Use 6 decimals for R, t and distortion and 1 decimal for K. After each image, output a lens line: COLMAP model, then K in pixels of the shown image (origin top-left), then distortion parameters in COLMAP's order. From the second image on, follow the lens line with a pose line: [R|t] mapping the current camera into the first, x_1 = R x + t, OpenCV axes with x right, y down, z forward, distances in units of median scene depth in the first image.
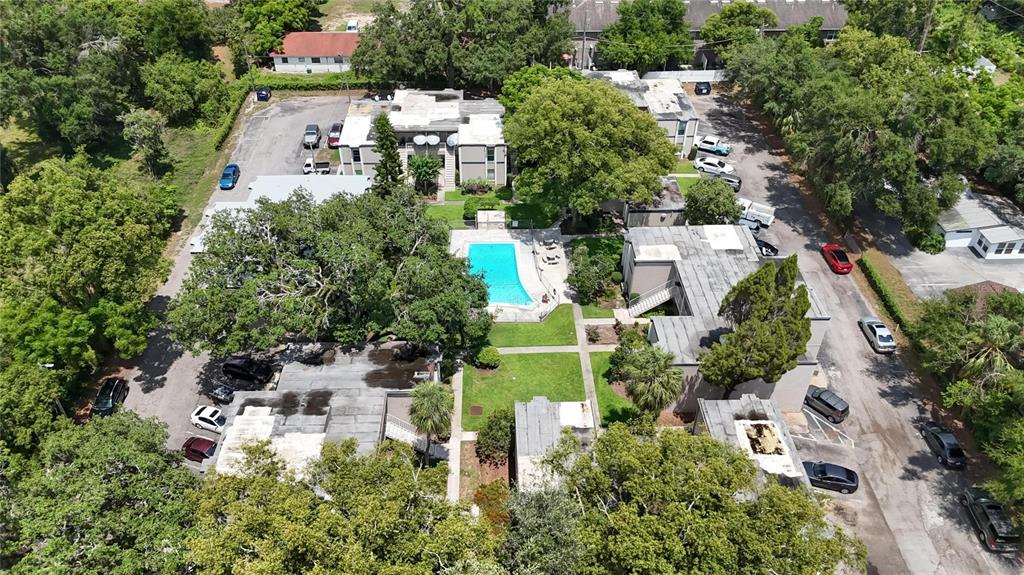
lens RADIAL K [[755.1, 0, 505.1], [0, 755.1, 291.7], [0, 0, 1]] dist [0.062542, -0.052332]
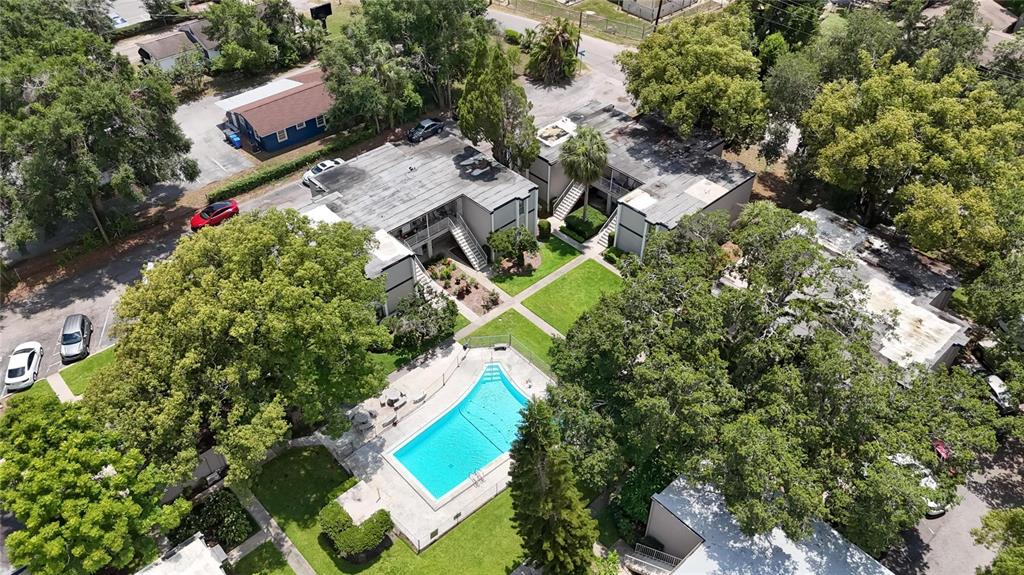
lens RADIAL K [[755.1, 0, 510.7], [0, 755.1, 283.9], [0, 0, 1]] dist [0.062542, -0.052332]
pose [[-0.663253, -0.492727, 0.563307, -0.289073], [0.466999, 0.315684, 0.825988, -0.497491], [-0.584814, 0.810903, 0.020725, 0.691880]]
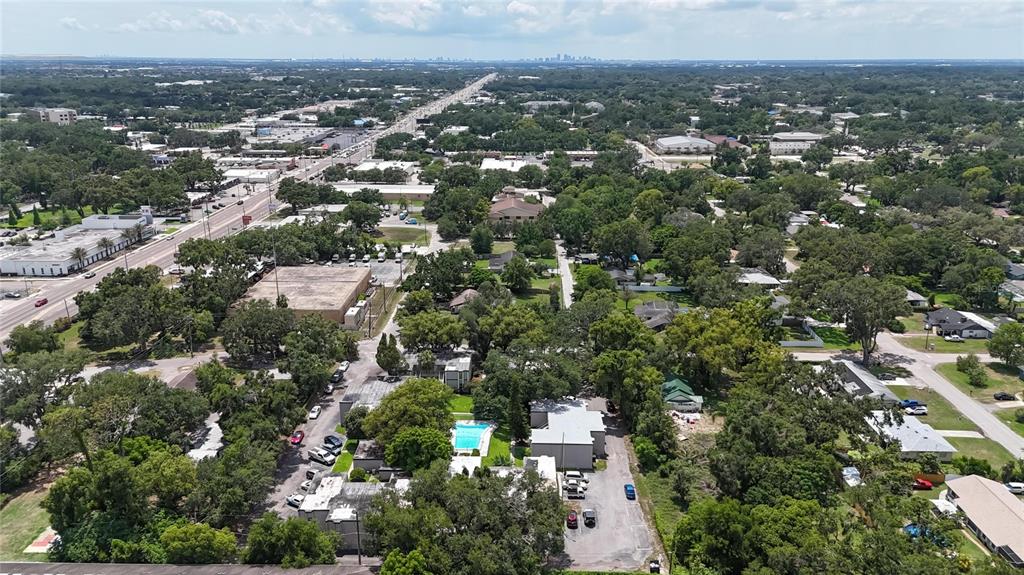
lens RADIAL K [[755.1, 0, 510.7], [0, 755.1, 285.4], [0, 0, 1]] dist [0.062542, -0.052332]
pose [[-0.999086, -0.018744, 0.038422, -0.166956], [0.020938, 0.569028, 0.822051, -1.582691], [-0.037272, 0.822104, -0.568115, 1.479280]]
